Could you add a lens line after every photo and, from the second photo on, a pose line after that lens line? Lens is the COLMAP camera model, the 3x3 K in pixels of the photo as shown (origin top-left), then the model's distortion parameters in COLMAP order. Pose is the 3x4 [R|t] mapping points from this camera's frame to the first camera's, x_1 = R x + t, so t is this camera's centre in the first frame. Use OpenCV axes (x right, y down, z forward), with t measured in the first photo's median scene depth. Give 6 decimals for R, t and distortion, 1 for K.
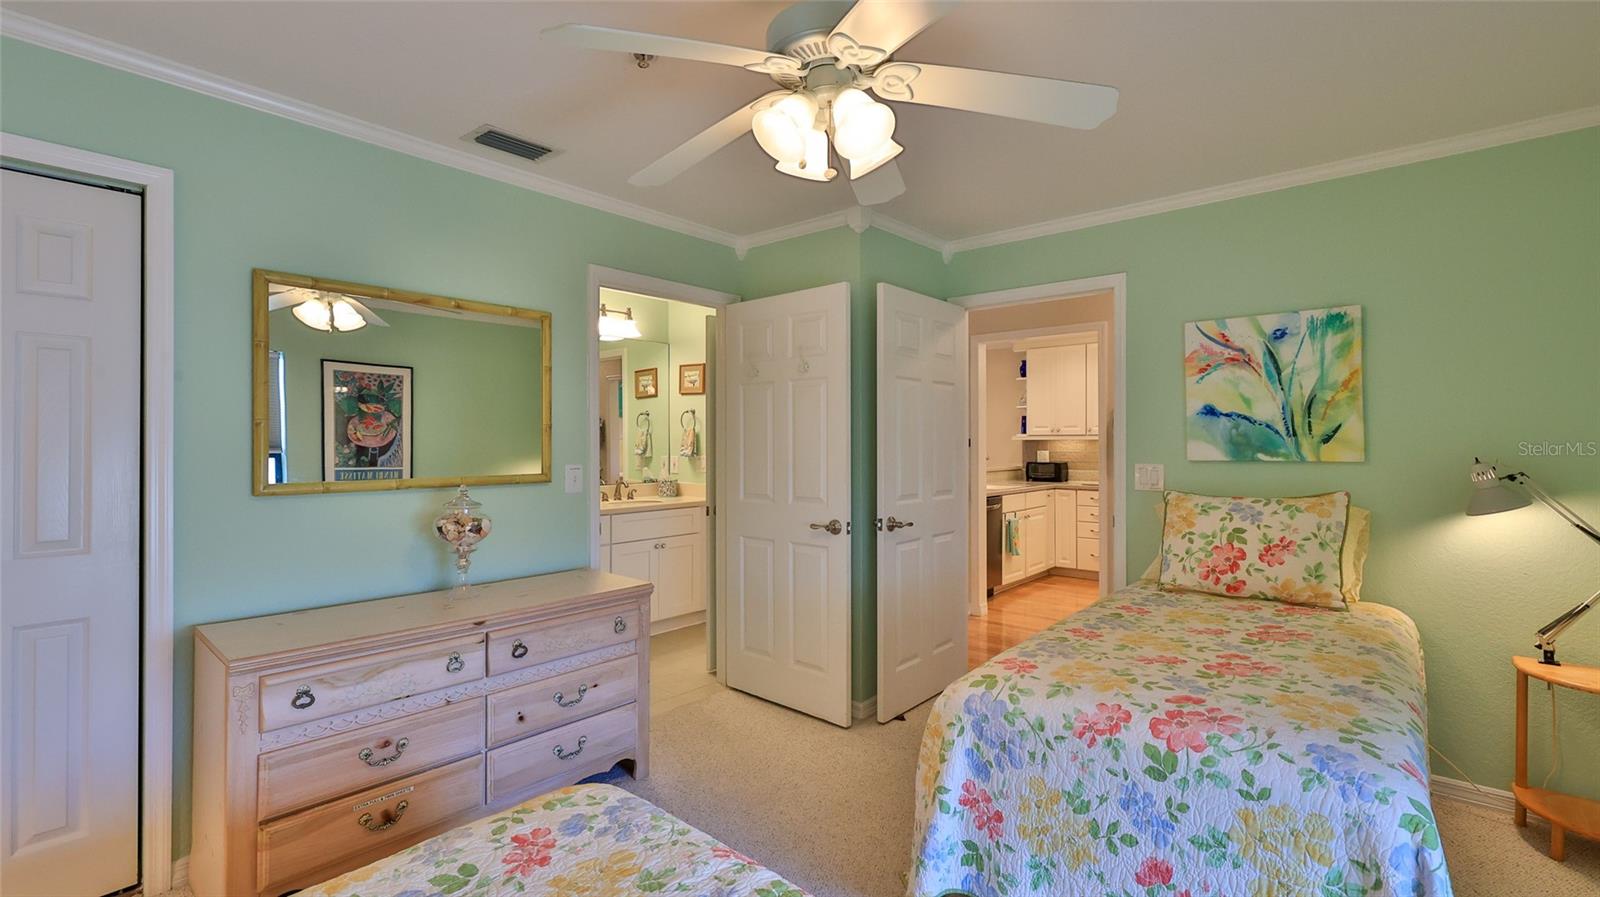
lens RADIAL K [[706.7, 0, 791.2], [0, 706.7, 440.4], [0, 0, 1]] dist [-0.000123, 0.000357]
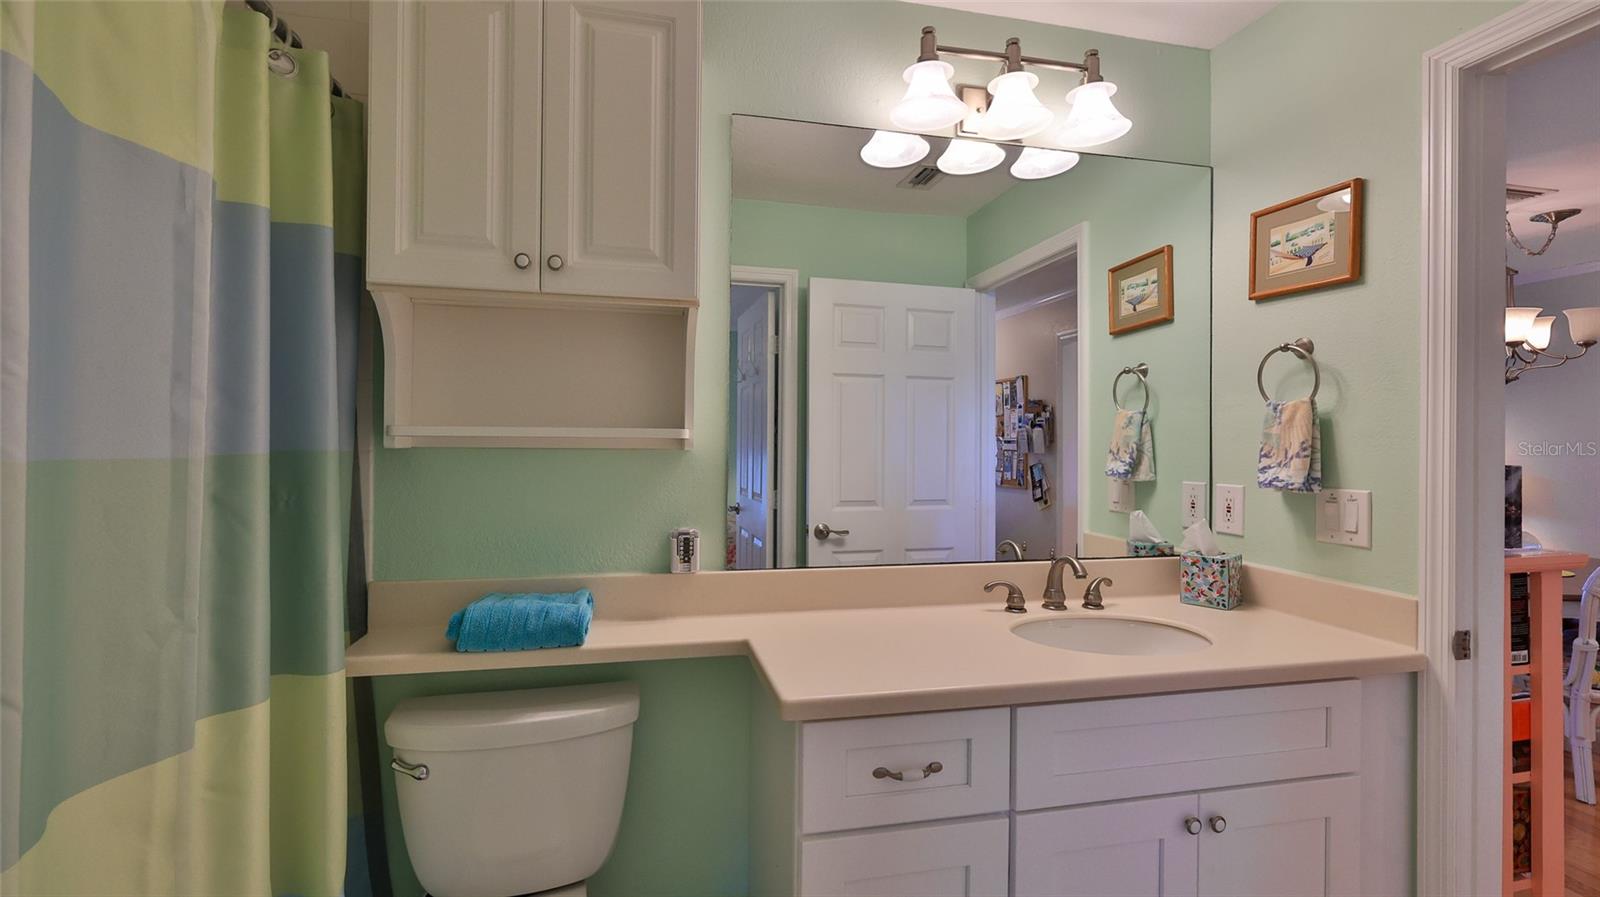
lens RADIAL K [[706.7, 0, 791.2], [0, 706.7, 440.4], [0, 0, 1]] dist [-0.000123, 0.000357]
pose [[0.802061, 0.004268, -0.597227, -0.132151], [-0.006118, 0.999981, -0.001069, 0.002296], [0.597211, 0.004511, 0.802071, 0.599789]]
